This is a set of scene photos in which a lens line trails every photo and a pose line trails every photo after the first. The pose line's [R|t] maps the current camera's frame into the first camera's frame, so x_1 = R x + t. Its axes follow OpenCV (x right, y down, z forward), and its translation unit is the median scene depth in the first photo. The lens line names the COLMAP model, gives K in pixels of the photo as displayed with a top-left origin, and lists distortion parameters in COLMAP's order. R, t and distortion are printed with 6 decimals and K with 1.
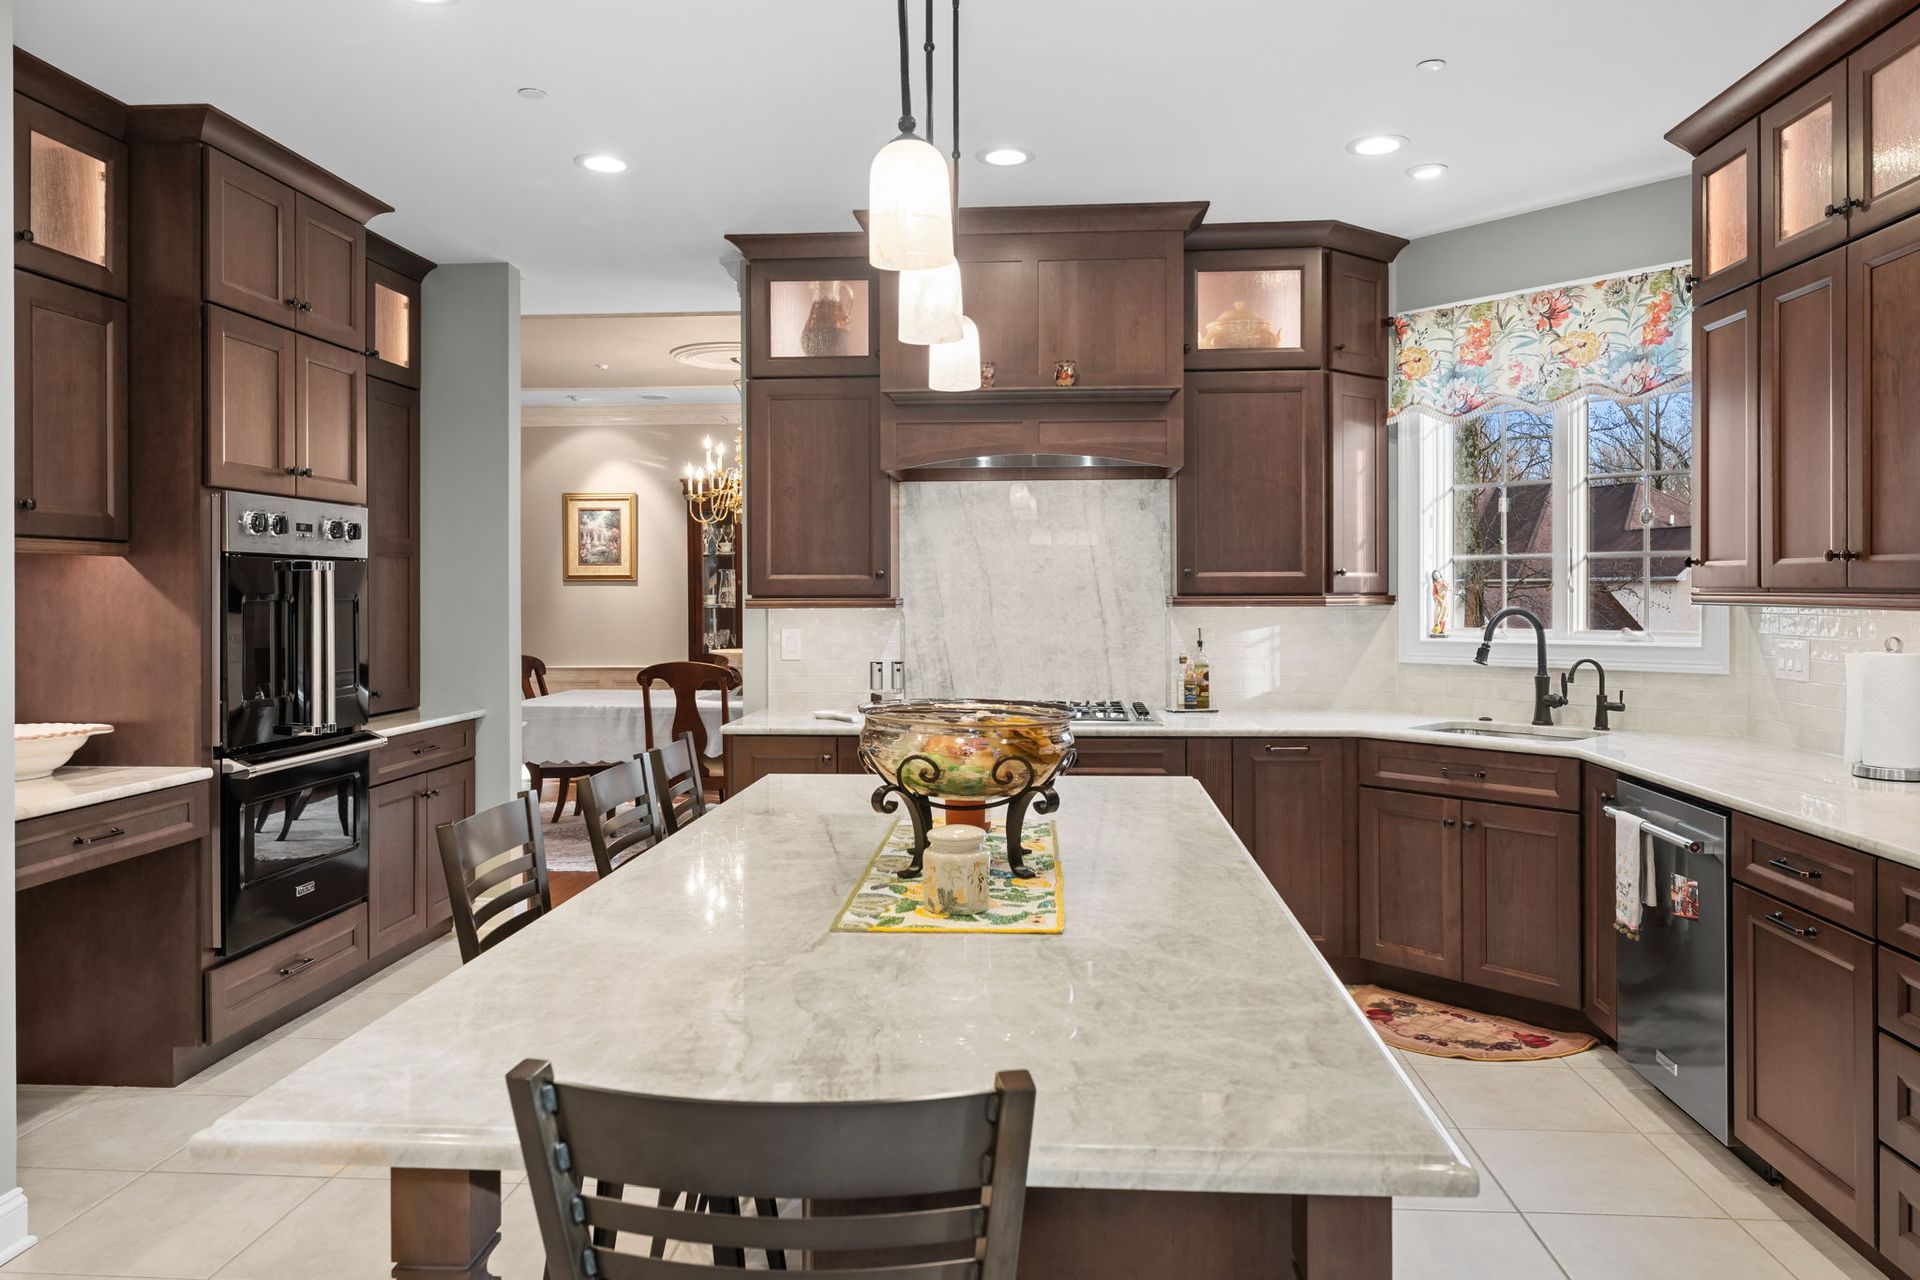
lens RADIAL K [[1313.9, 0, 957.4], [0, 1313.9, 592.2], [0, 0, 1]] dist [0.001633, -0.004023]
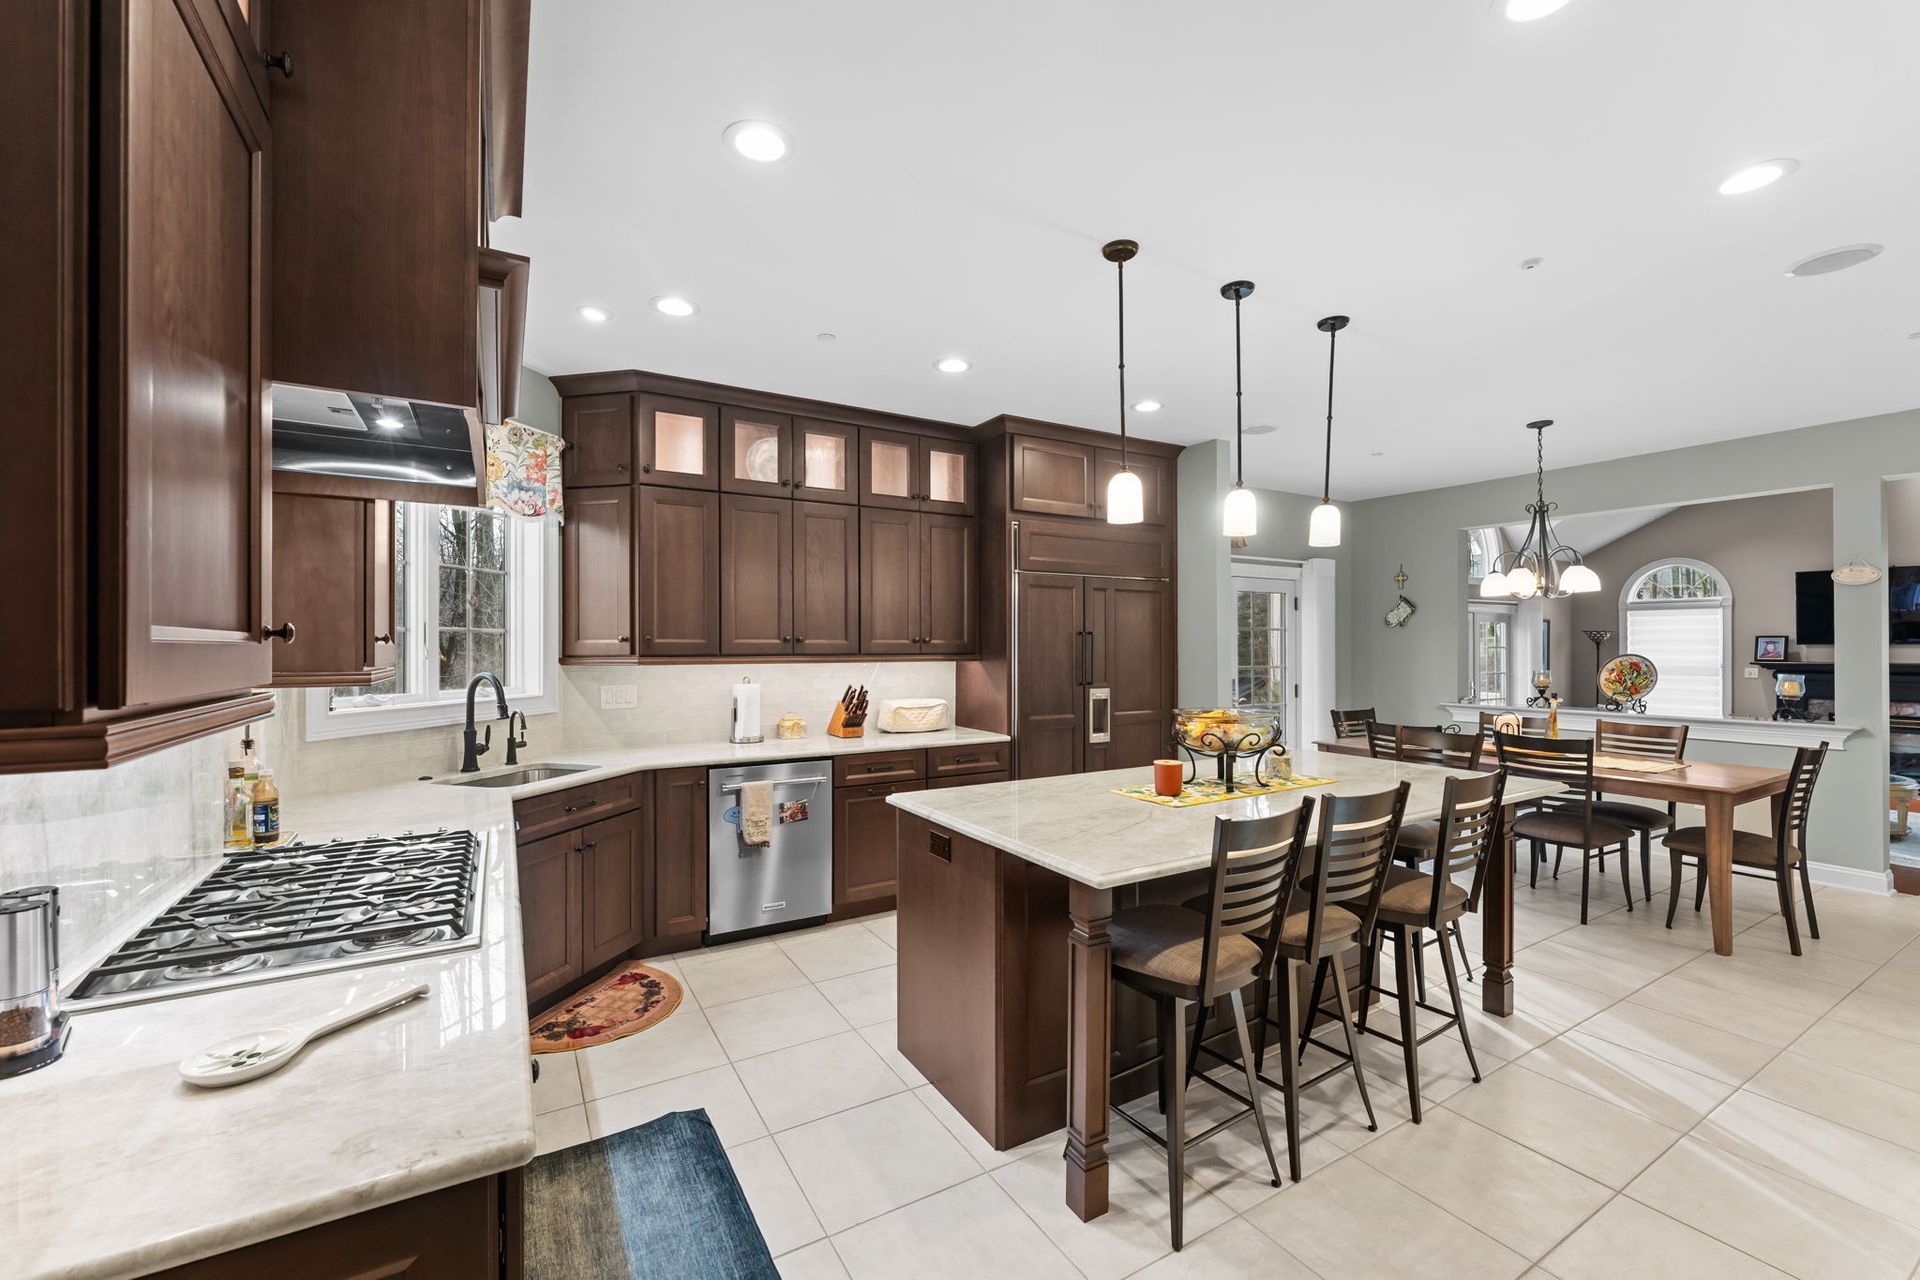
lens RADIAL K [[776.3, 0, 961.8], [0, 776.3, 647.2], [0, 0, 1]] dist [0.000968, -0.000130]
pose [[-0.576749, 0.005040, 0.816906, -0.392497], [0.007446, 0.999972, -0.000913, -0.007799], [-0.816888, 0.005556, -0.576770, 1.053706]]
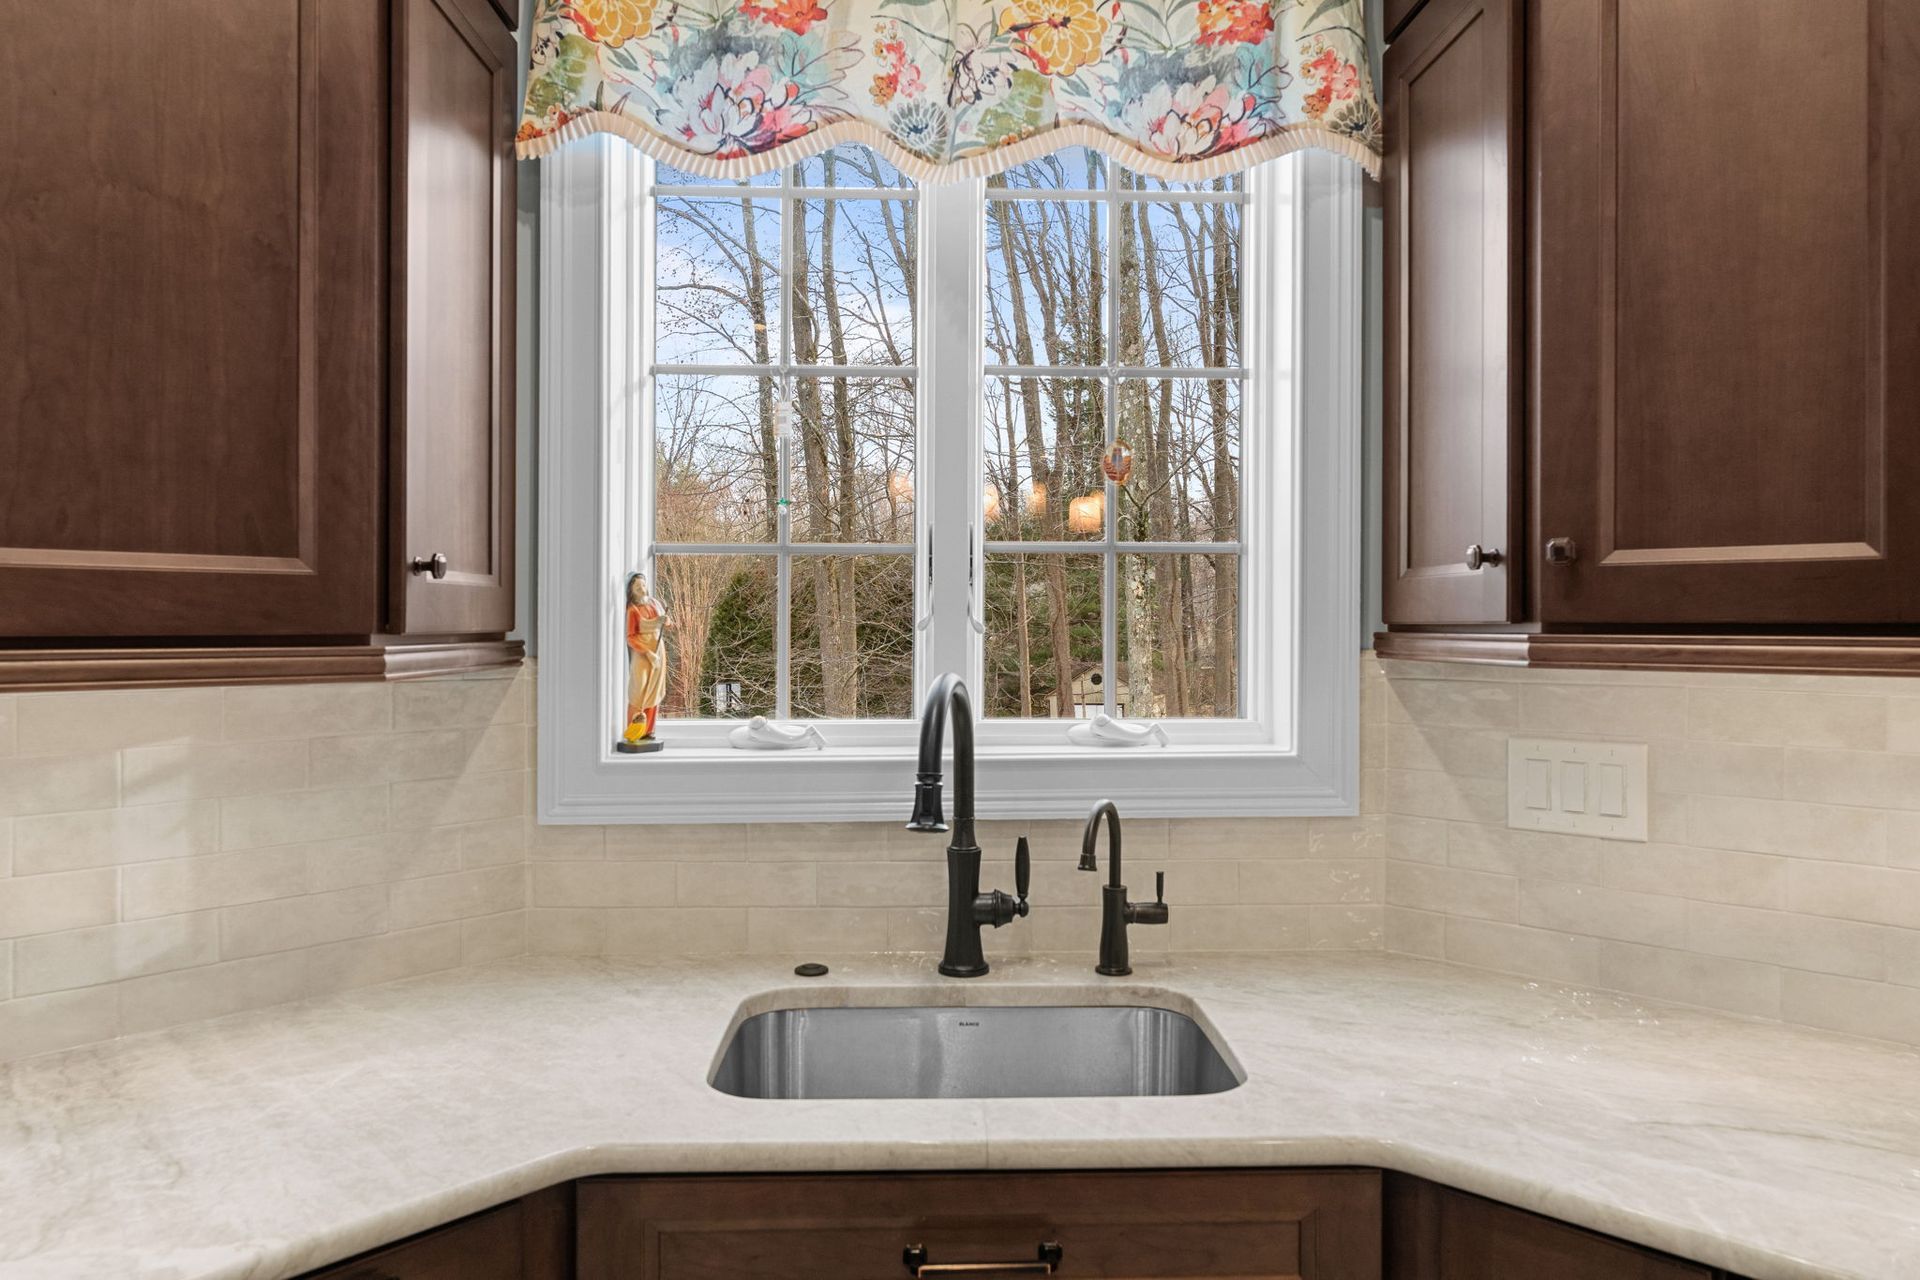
lens RADIAL K [[1278.9, 0, 958.0], [0, 1278.9, 619.7], [0, 0, 1]] dist [0.000285, 0.000662]
pose [[0.624188, 0.007067, 0.781242, 0.148277], [-0.001766, 0.999969, -0.007634, -0.000886], [-0.781272, 0.003385, 0.624182, 0.772899]]
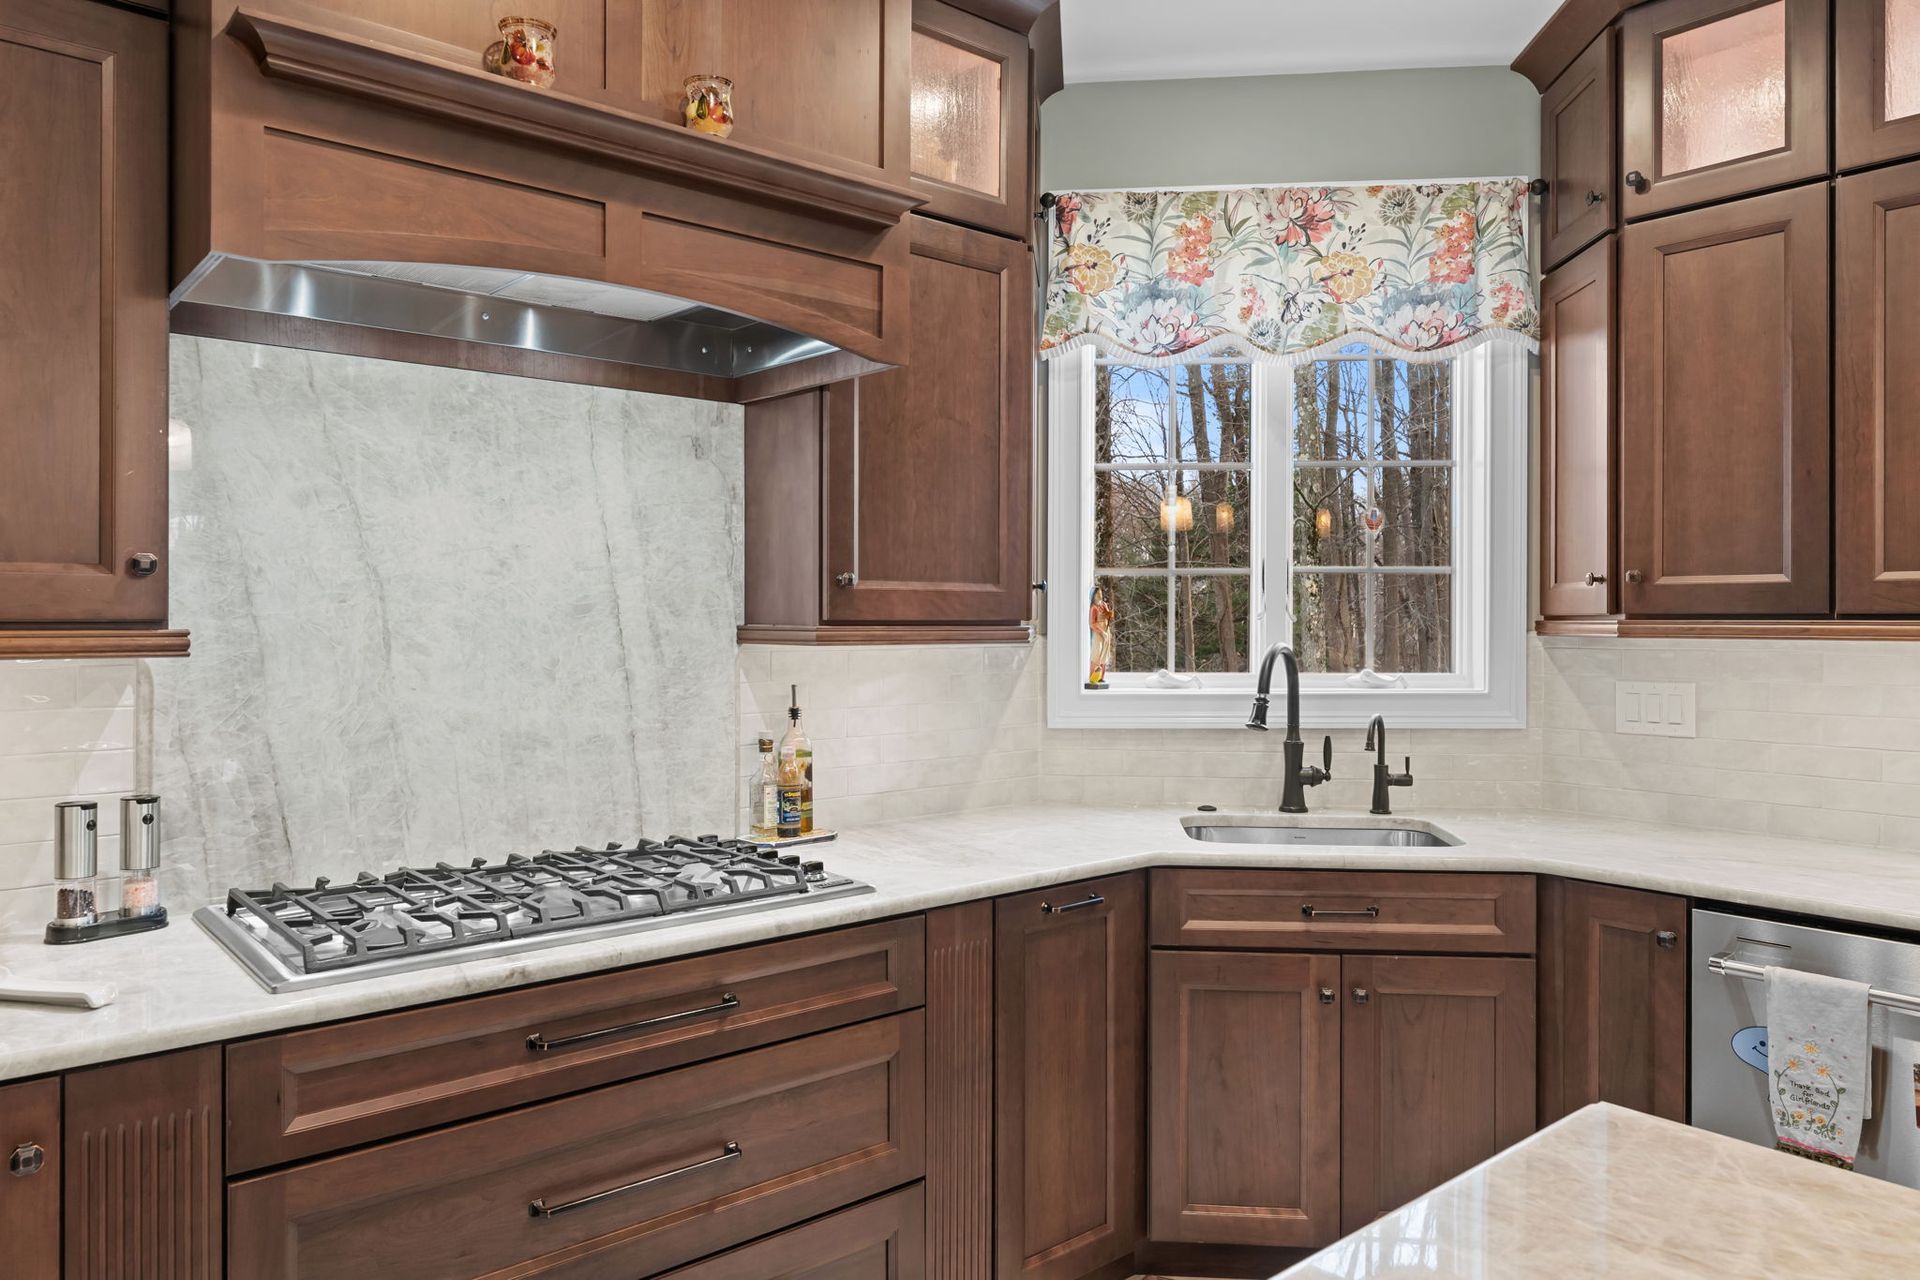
lens RADIAL K [[1278.9, 0, 958.0], [0, 1278.9, 619.7], [0, 0, 1]] dist [0.000285, 0.000662]
pose [[0.711164, 0.004667, 0.703011, -0.158043], [-0.001543, 0.999986, -0.005077, 0.003383], [-0.703024, 0.002526, 0.711161, 0.651416]]
